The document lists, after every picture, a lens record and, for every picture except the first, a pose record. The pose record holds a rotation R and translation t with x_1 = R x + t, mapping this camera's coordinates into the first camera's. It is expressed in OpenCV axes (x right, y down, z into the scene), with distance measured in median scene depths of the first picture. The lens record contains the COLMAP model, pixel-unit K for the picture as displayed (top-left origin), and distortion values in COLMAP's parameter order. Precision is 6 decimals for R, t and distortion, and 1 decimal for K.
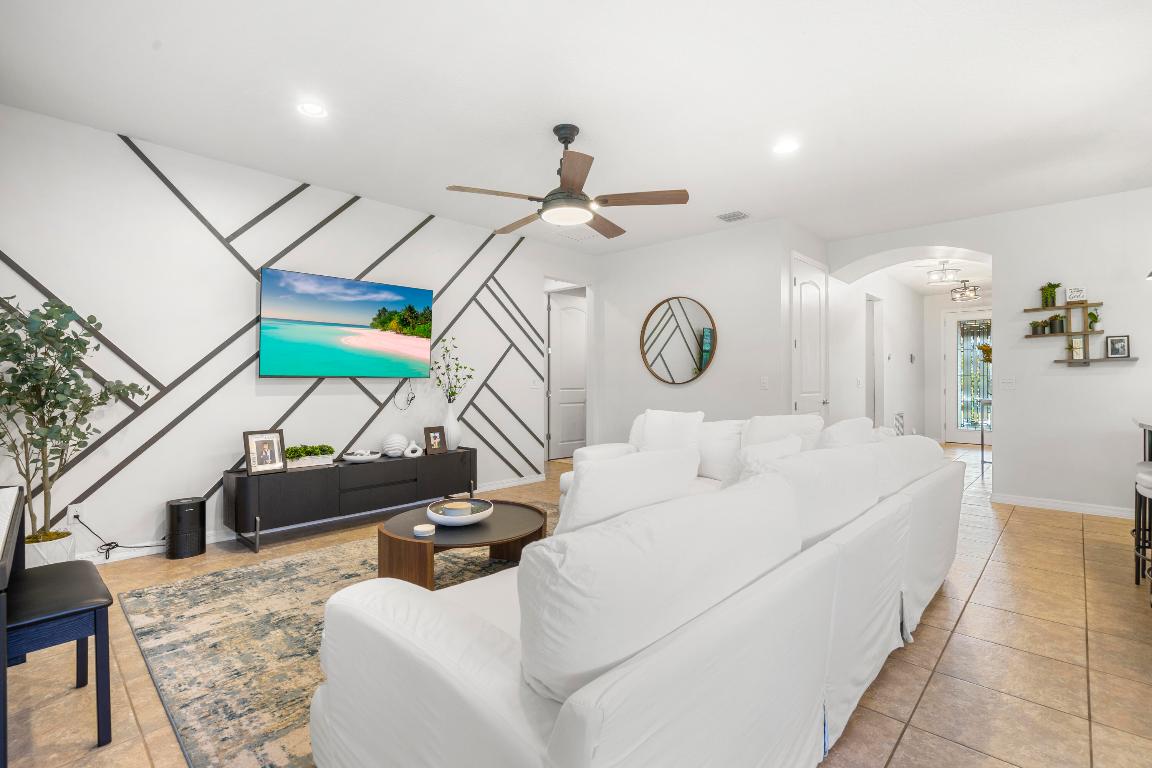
lens RADIAL K [[519.1, 0, 584.5], [0, 519.1, 376.2], [0, 0, 1]] dist [-0.005087, 0.000888]
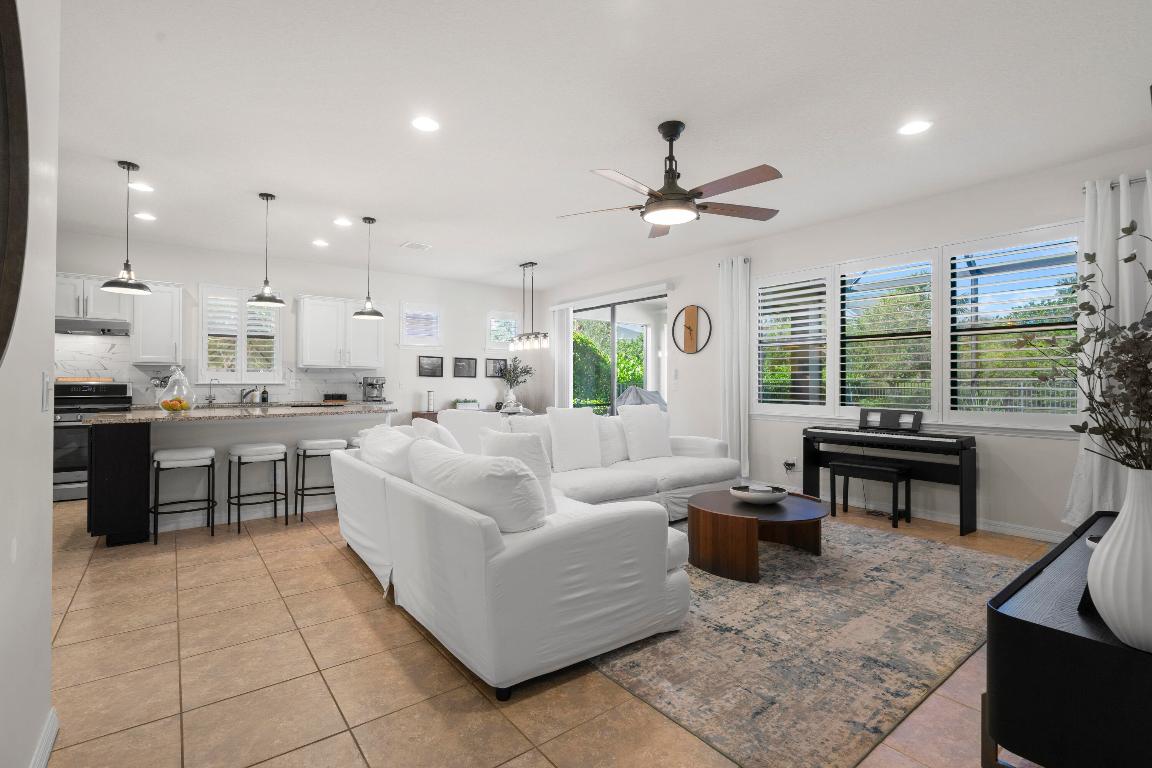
lens RADIAL K [[519.1, 0, 574.9], [0, 519.1, 377.7], [0, 0, 1]] dist [-0.005087, 0.000888]
pose [[-0.987392, -0.000259, 0.158294, -0.008190], [-0.003169, 0.999831, -0.018128, 0.011844], [-0.158263, -0.018401, -0.987226, 1.434338]]
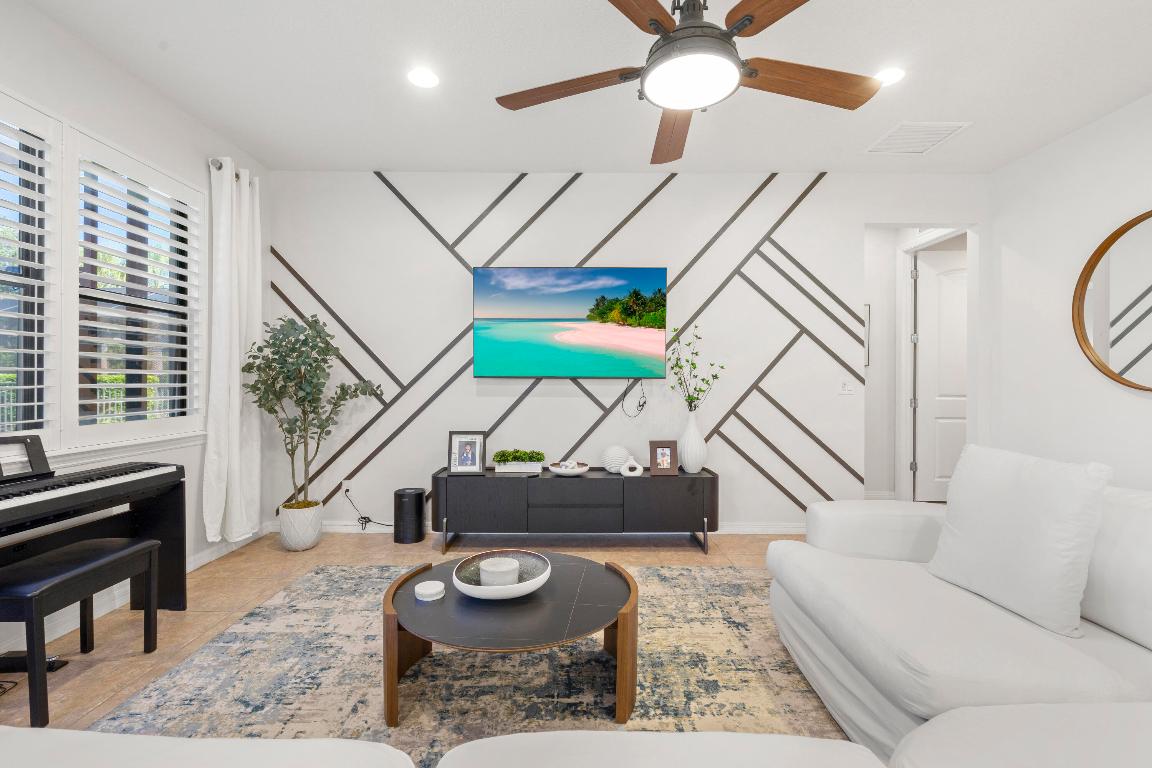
lens RADIAL K [[519.1, 0, 574.1], [0, 519.1, 380.7], [0, 0, 1]] dist [-0.005087, 0.000888]
pose [[0.685962, 0.001020, -0.727637, 0.201673], [0.001422, 0.999995, 0.002742, 0.004735], [0.727636, -0.002915, 0.685957, 0.385794]]
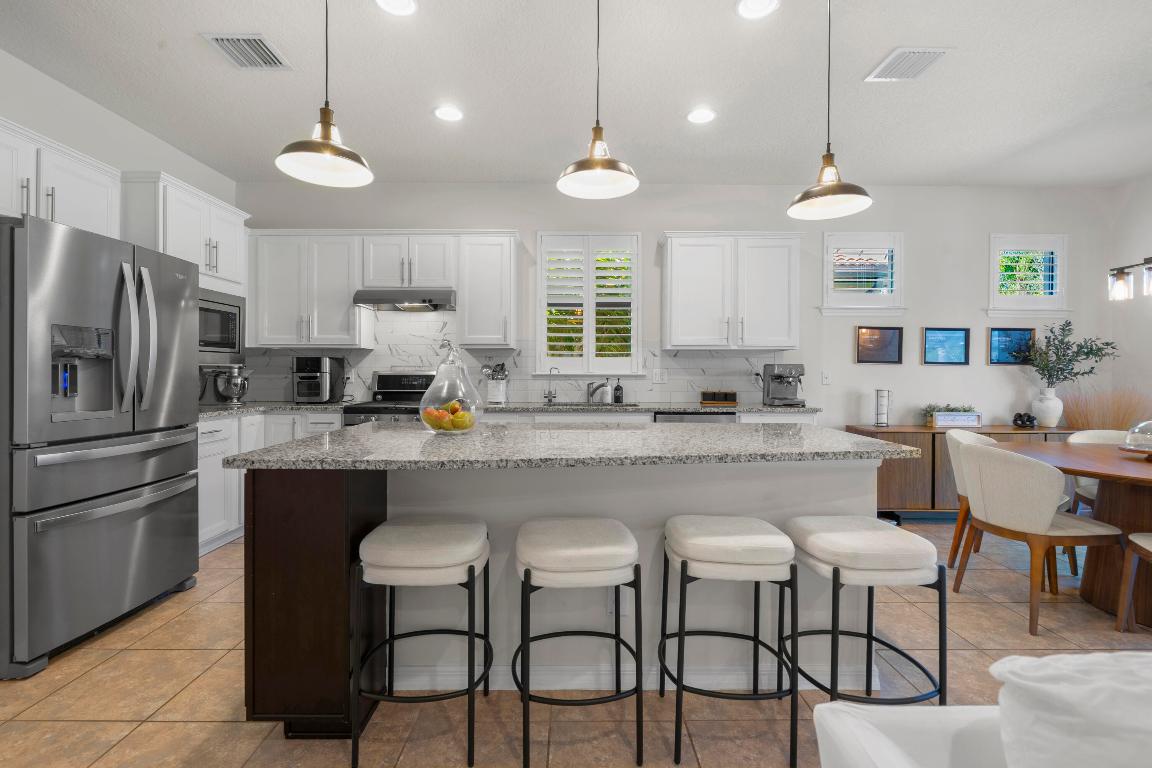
lens RADIAL K [[519.1, 0, 570.4], [0, 519.1, 377.0], [0, 0, 1]] dist [-0.005087, 0.000888]
pose [[-0.679388, -0.010789, 0.733700, 0.441222], [-0.010830, 0.999930, 0.004675, 0.005610], [-0.733700, -0.004770, -0.679457, 0.849030]]
